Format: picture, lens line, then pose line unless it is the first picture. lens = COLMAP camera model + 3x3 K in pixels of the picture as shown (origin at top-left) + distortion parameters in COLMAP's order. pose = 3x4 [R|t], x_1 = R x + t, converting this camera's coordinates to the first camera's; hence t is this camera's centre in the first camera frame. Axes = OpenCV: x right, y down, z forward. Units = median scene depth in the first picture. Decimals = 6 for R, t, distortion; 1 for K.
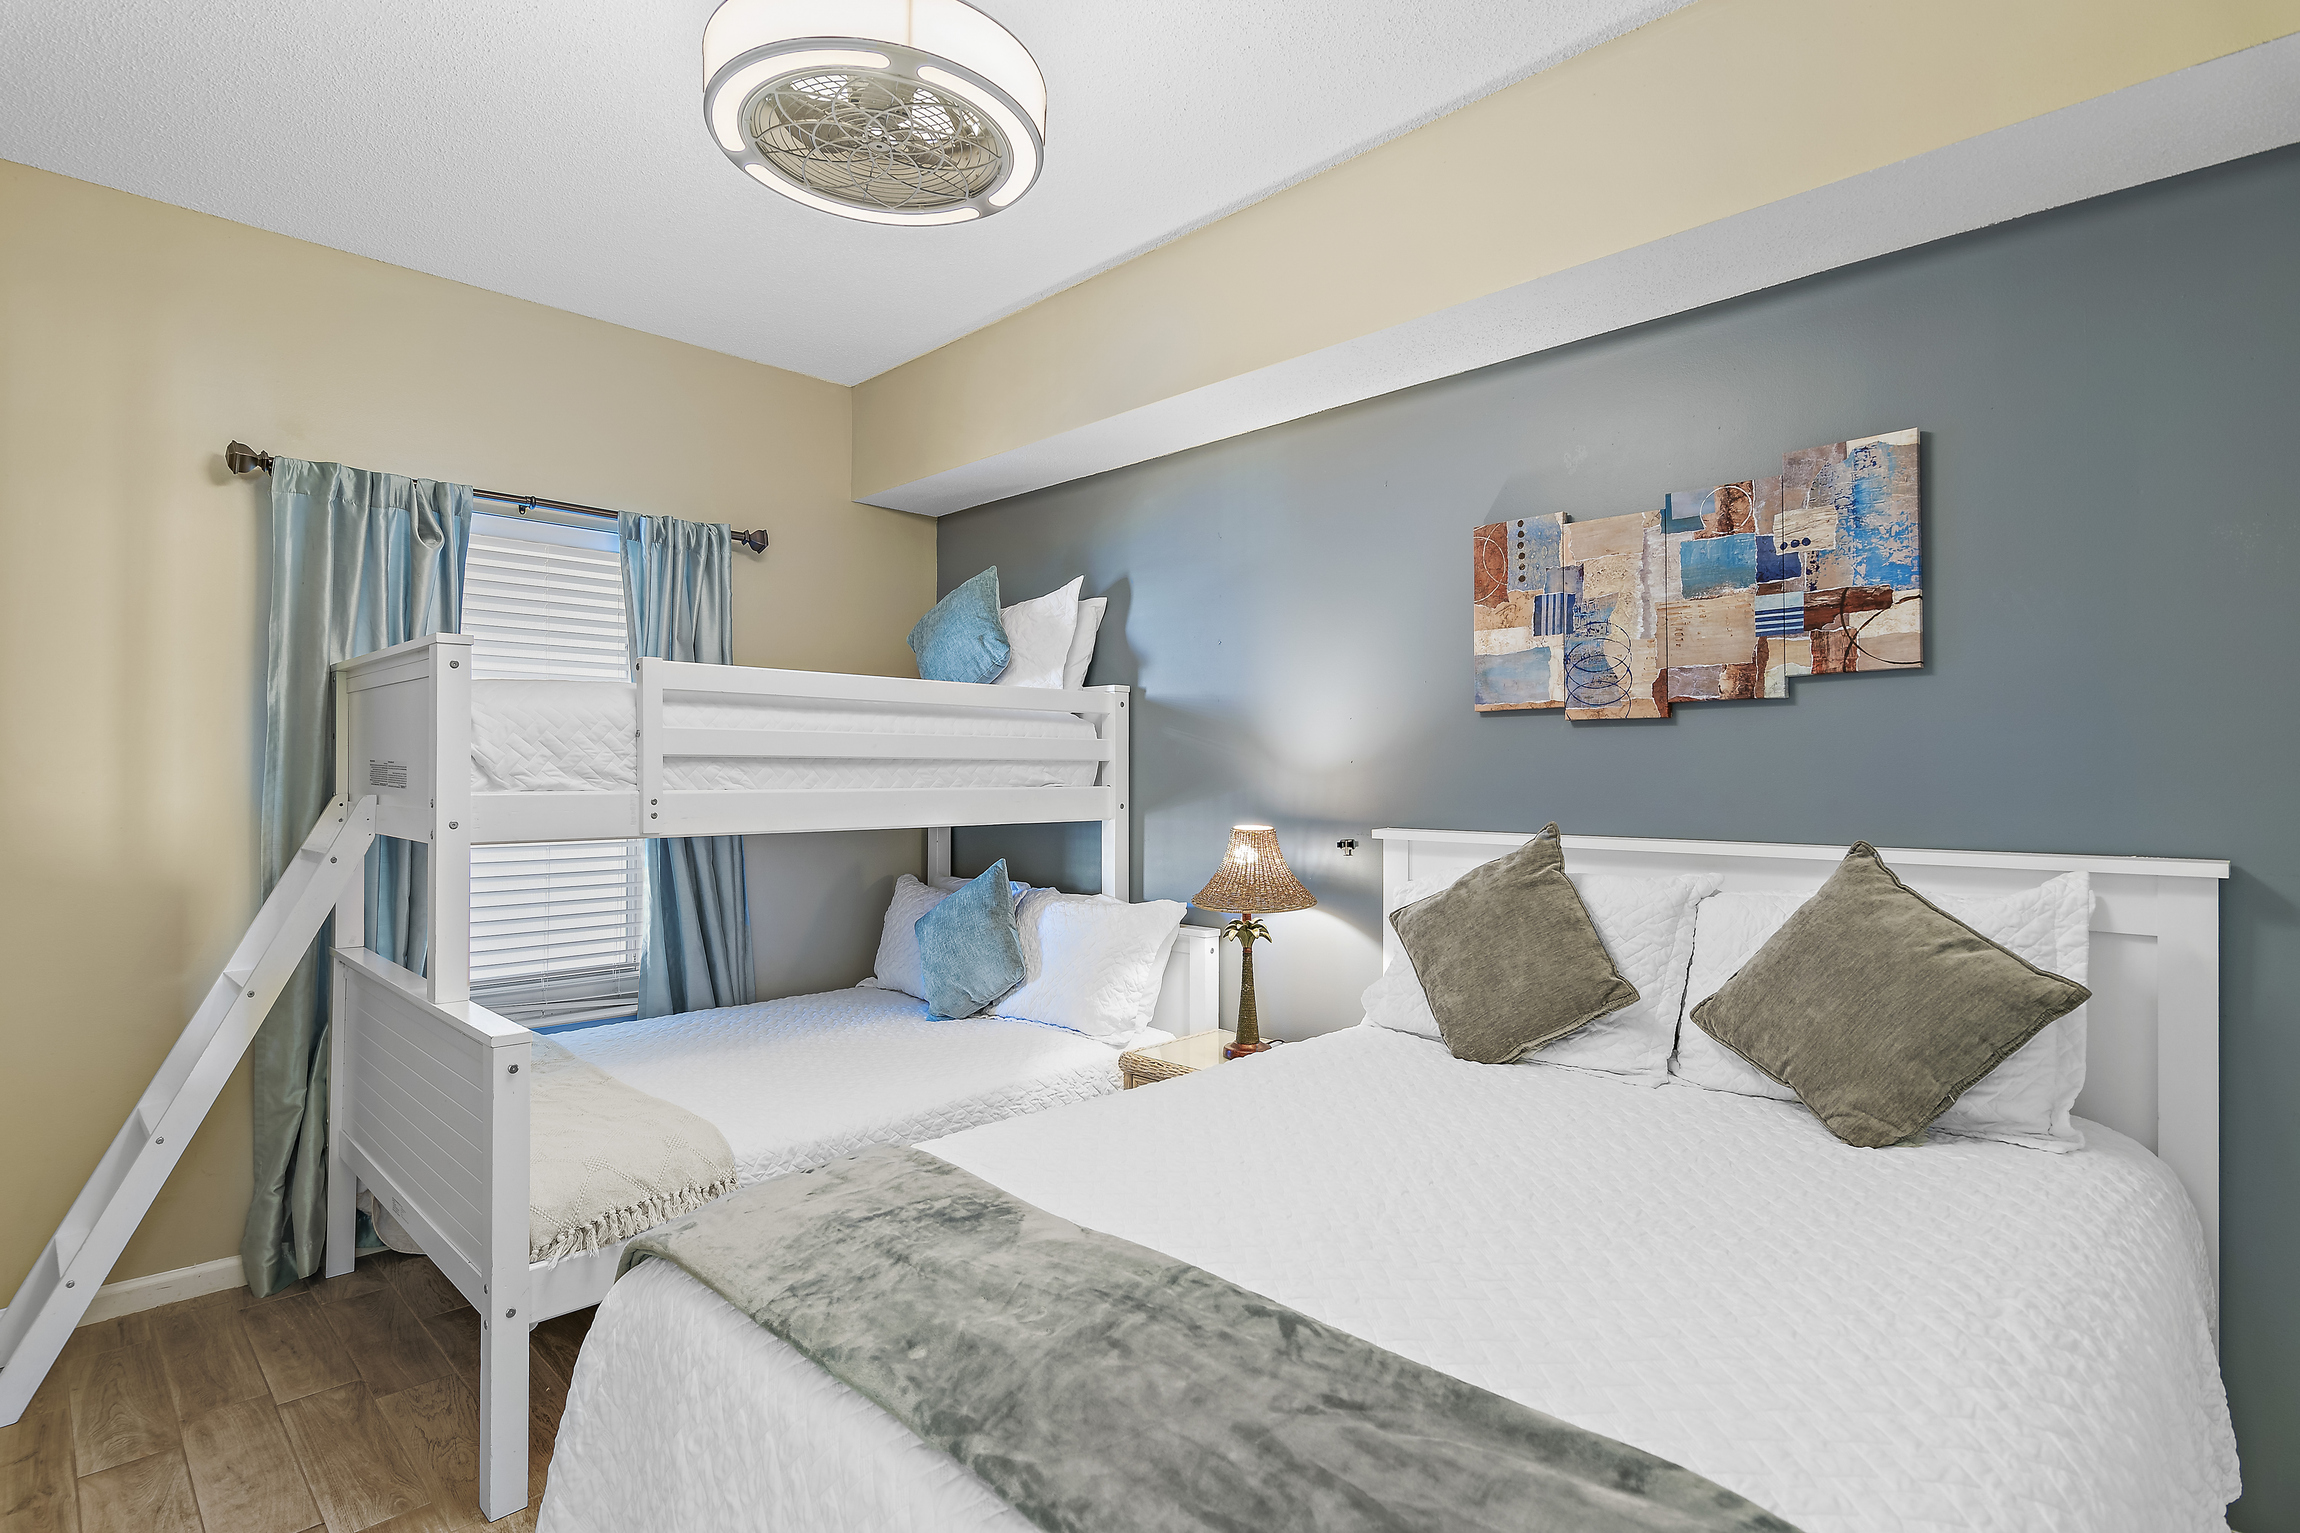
lens RADIAL K [[1143.7, 0, 1157.2], [0, 1143.7, 763.4], [0, 0, 1]] dist [-0.001013, -0.000133]
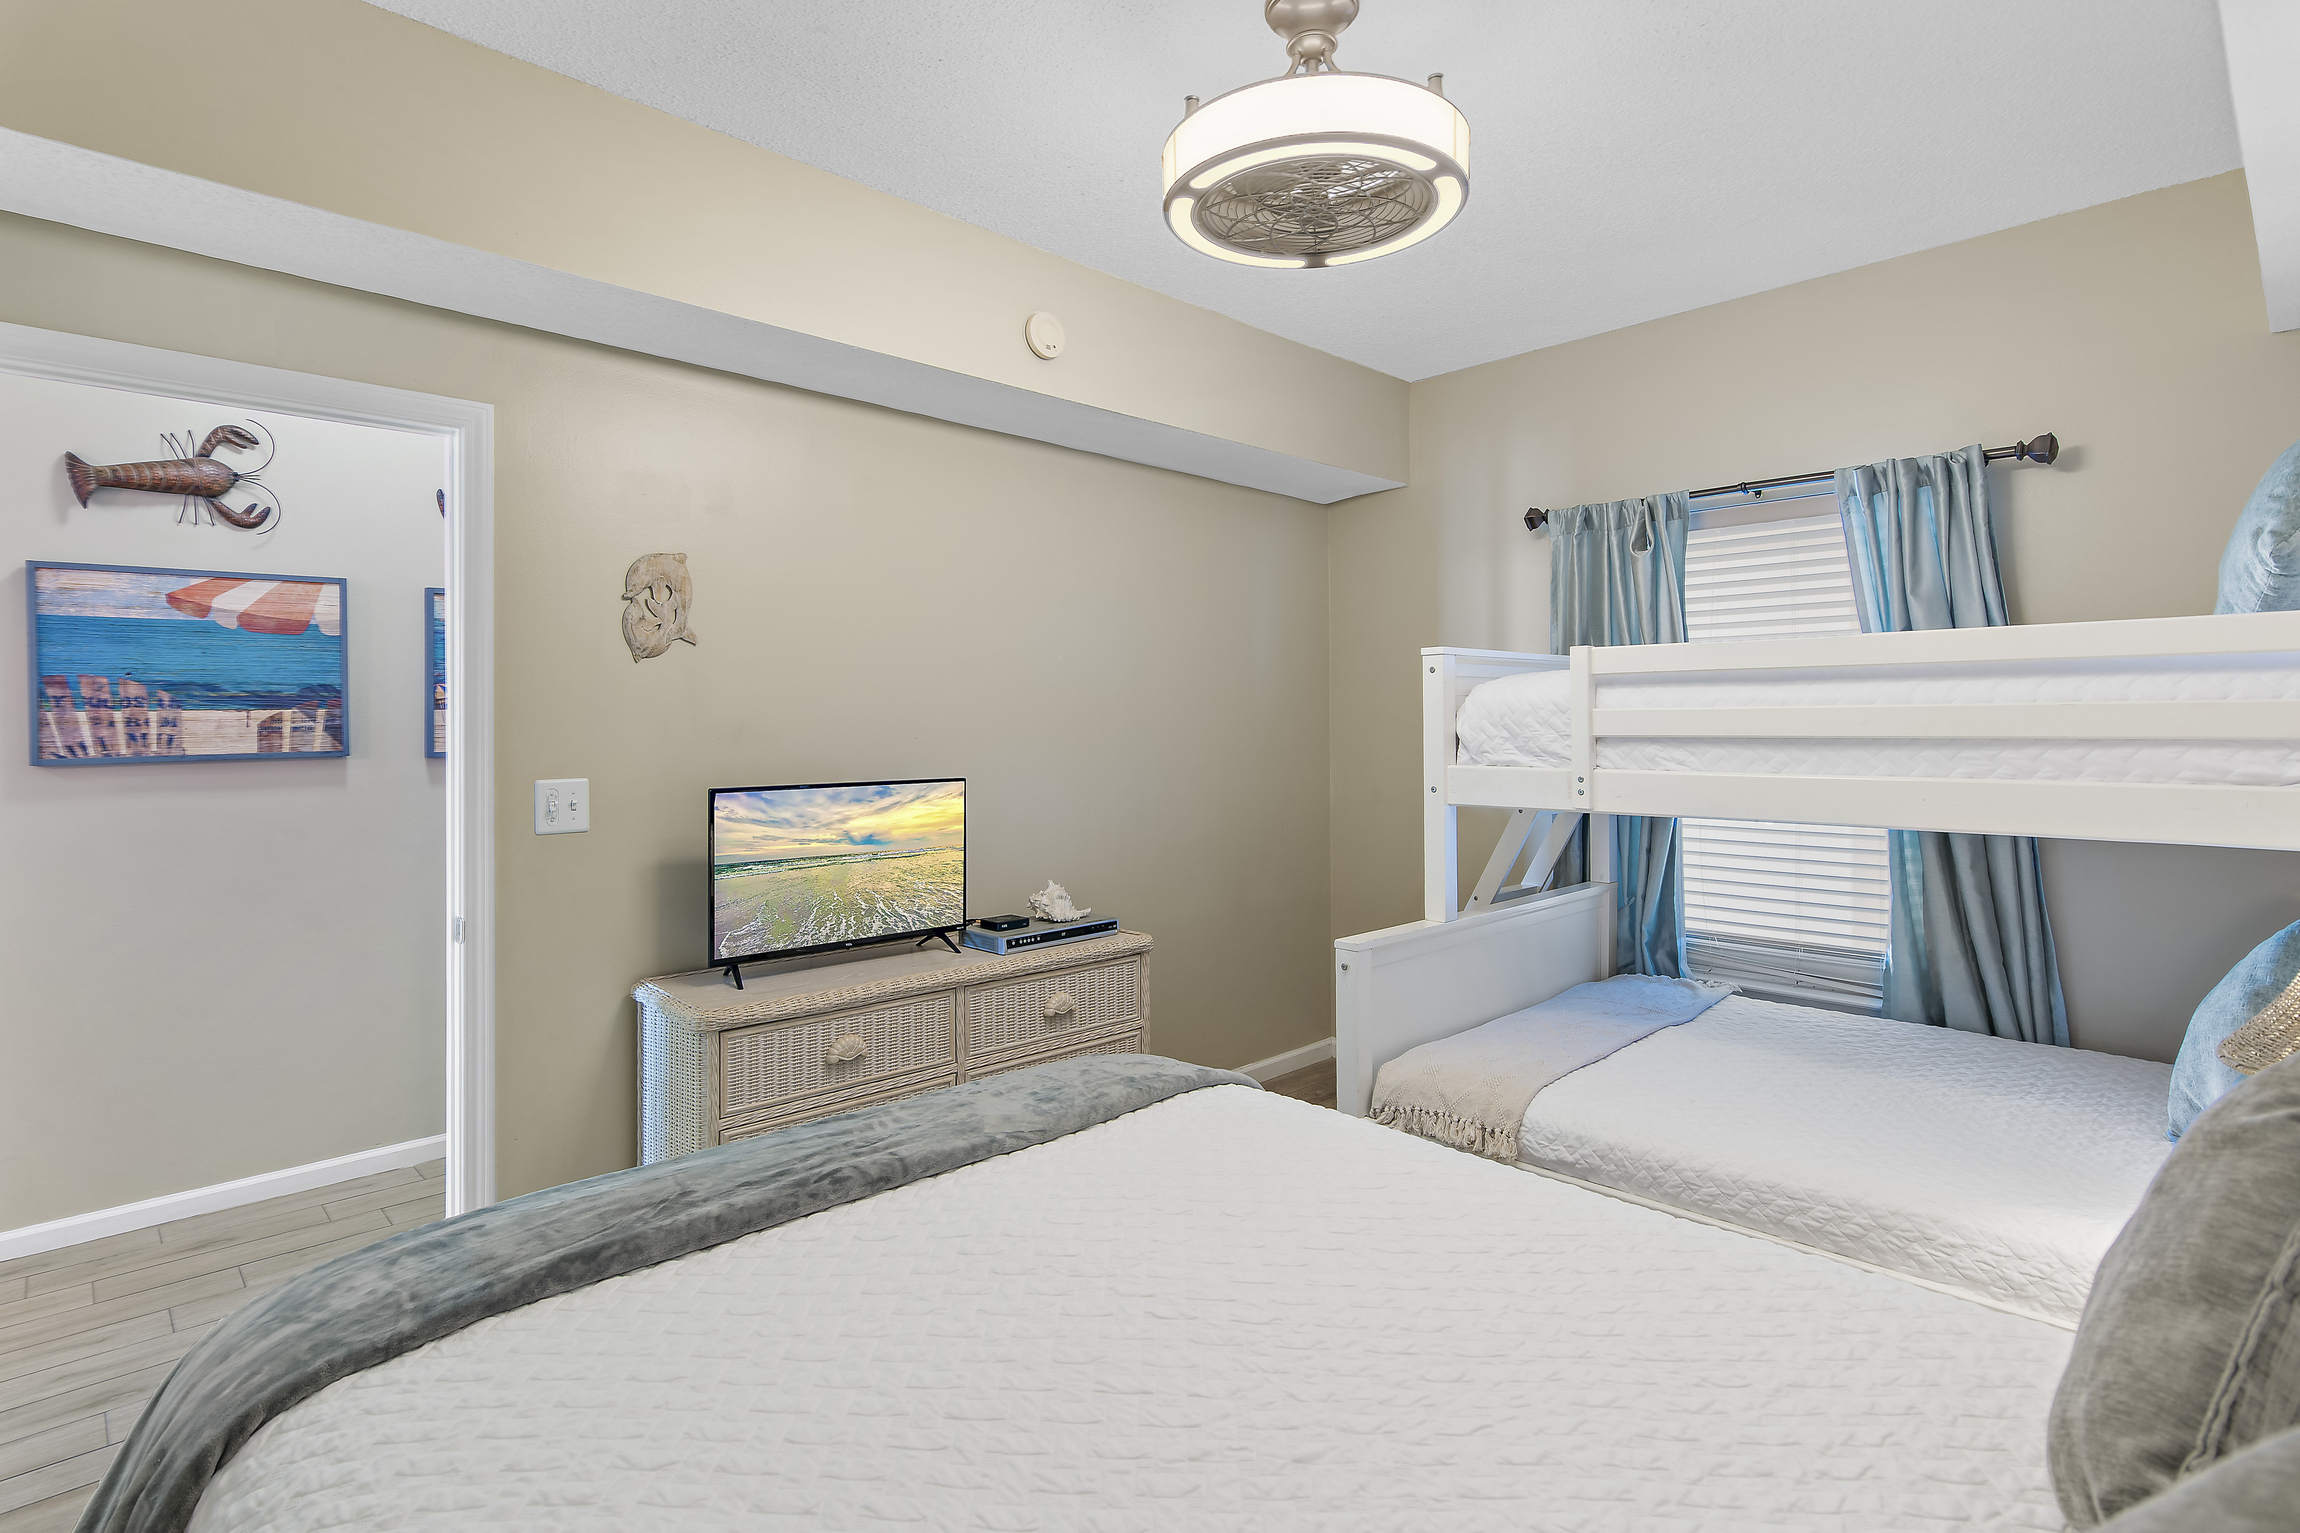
lens RADIAL K [[1143.7, 0, 1157.4], [0, 1143.7, 763.1], [0, 0, 1]] dist [-0.001013, -0.000133]
pose [[-0.012815, 0.031172, -0.999432, 0.538139], [0.008300, 0.999483, 0.031067, -0.015635], [0.999883, -0.007897, -0.013067, 0.506590]]
